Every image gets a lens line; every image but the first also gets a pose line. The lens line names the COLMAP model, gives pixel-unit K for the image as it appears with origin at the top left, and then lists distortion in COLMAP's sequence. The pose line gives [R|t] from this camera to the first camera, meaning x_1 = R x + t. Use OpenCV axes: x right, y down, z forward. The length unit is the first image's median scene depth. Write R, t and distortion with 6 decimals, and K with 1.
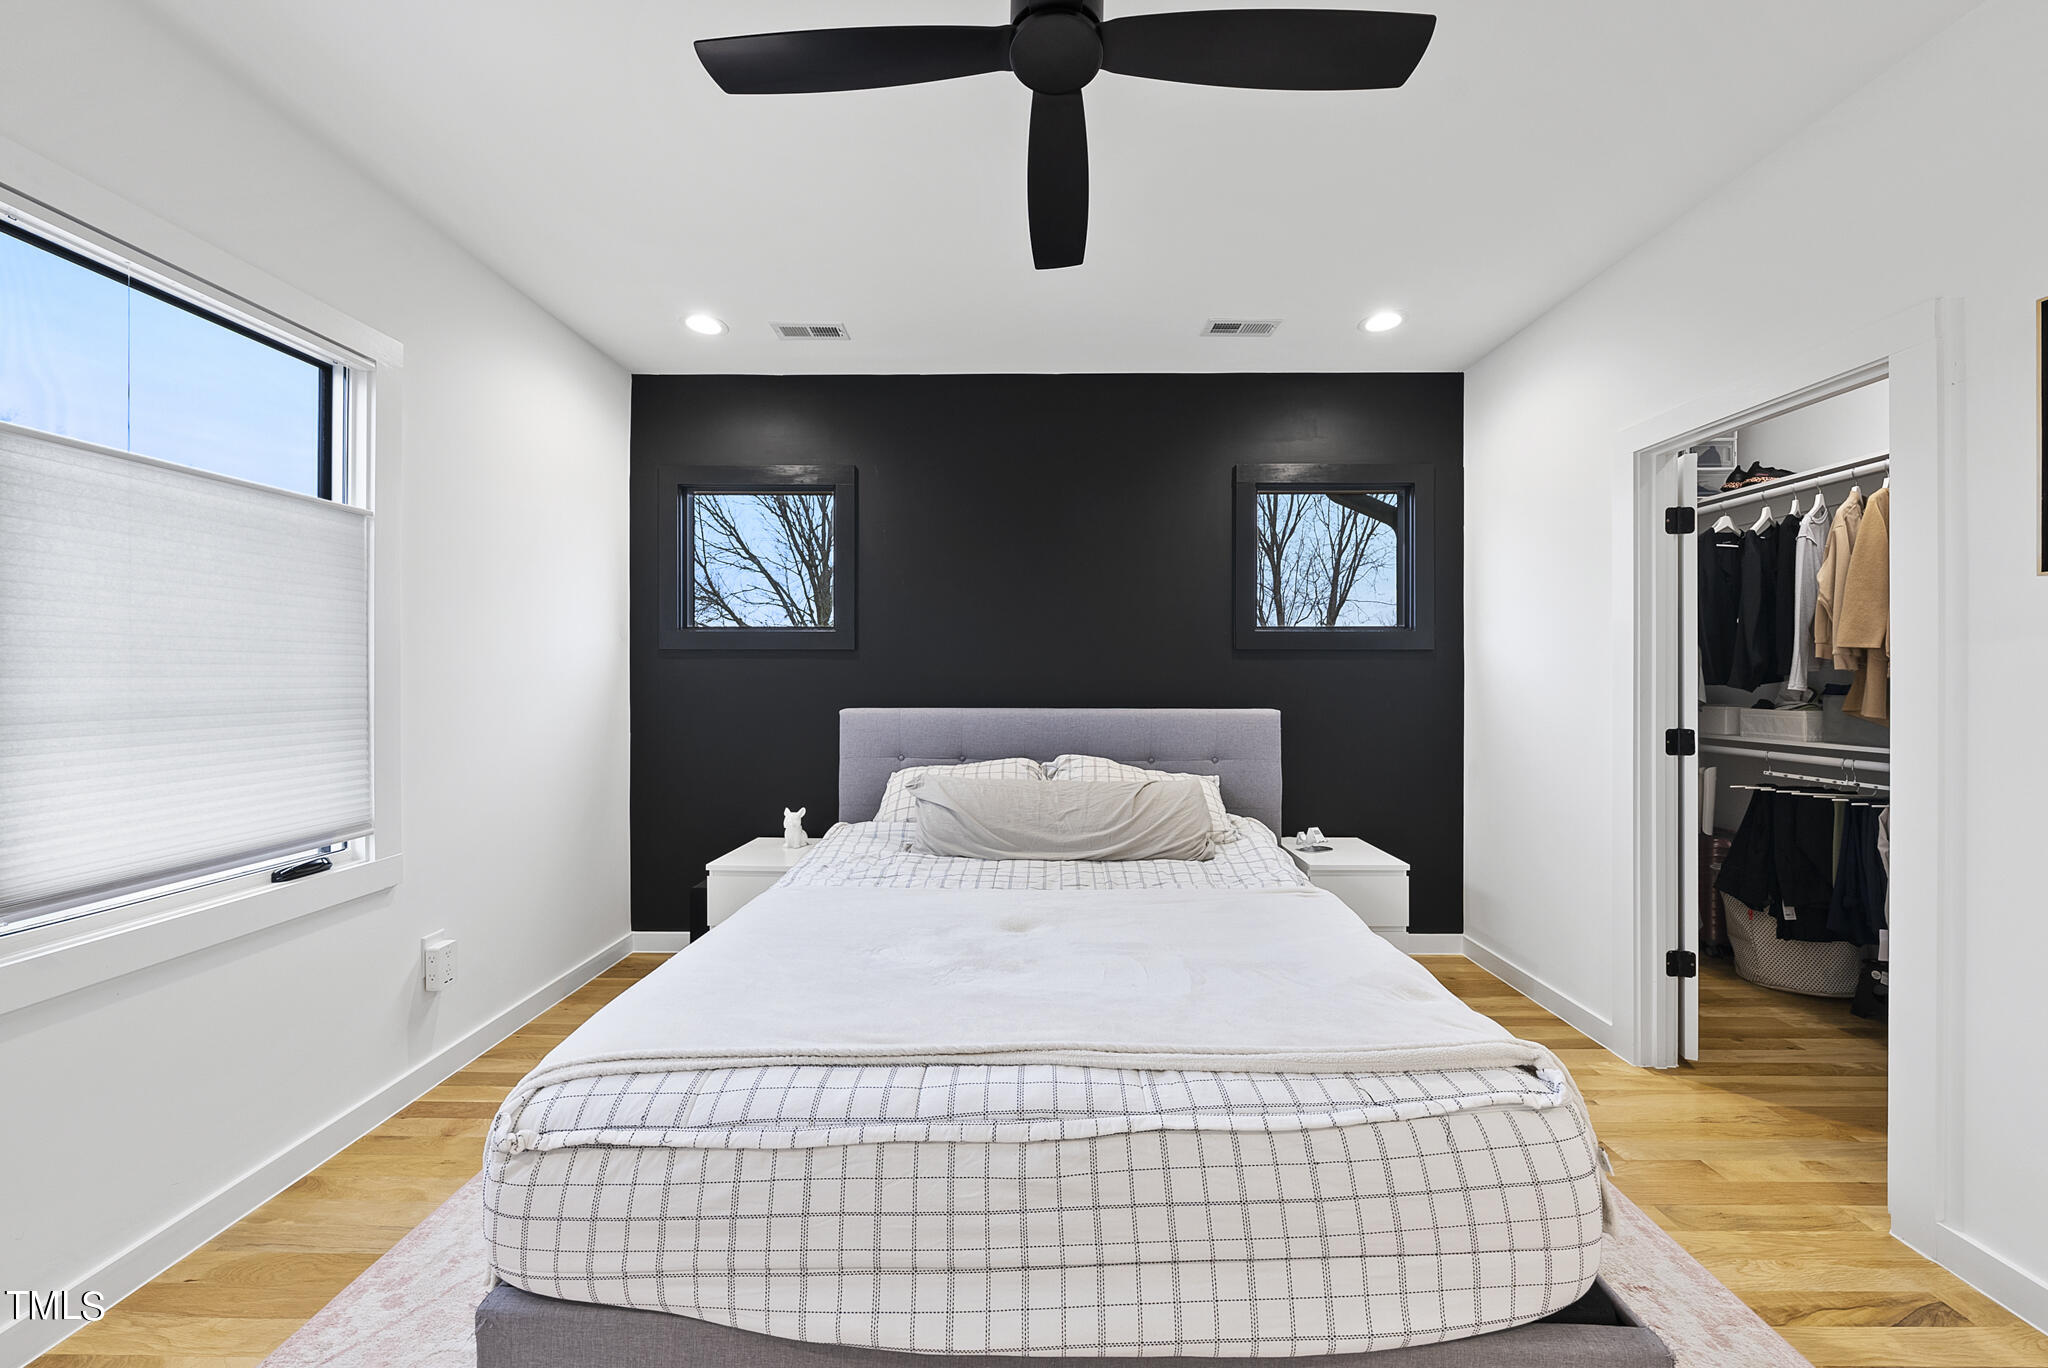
lens RADIAL K [[717.1, 0, 1024.9], [0, 717.1, 678.2], [0, 0, 1]] dist [-0.001915, -0.000366]
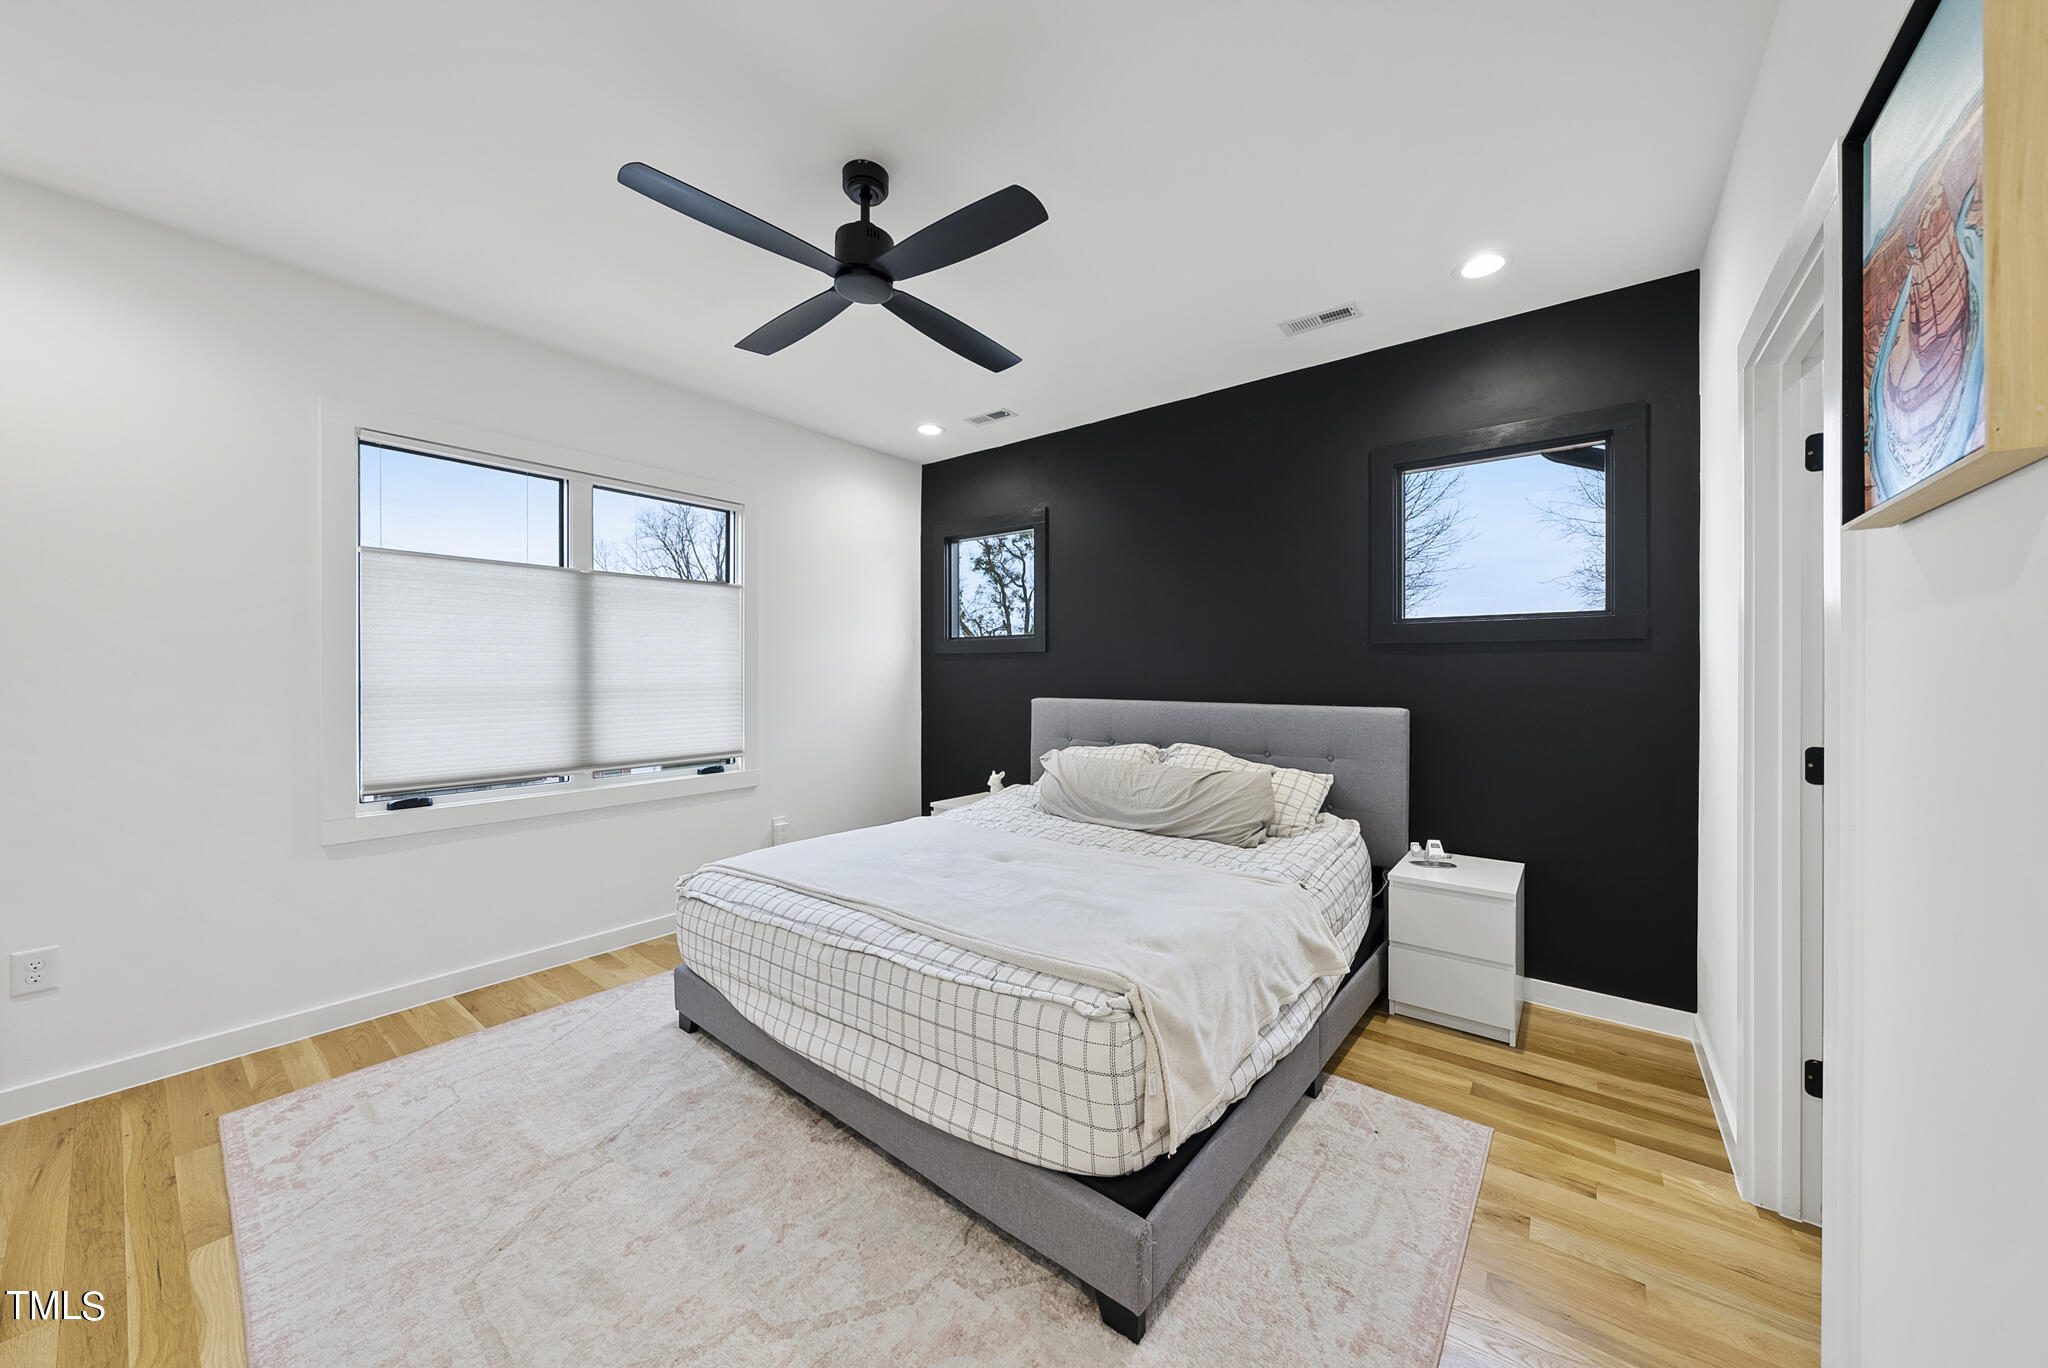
lens RADIAL K [[717.1, 0, 1036.0], [0, 717.1, 678.4], [0, 0, 1]] dist [-0.001915, -0.000366]
pose [[0.795235, 0.004415, -0.606285, 0.767623], [-0.001770, 0.999986, 0.004960, 0.001409], [0.606299, -0.002871, 0.795232, -0.029045]]
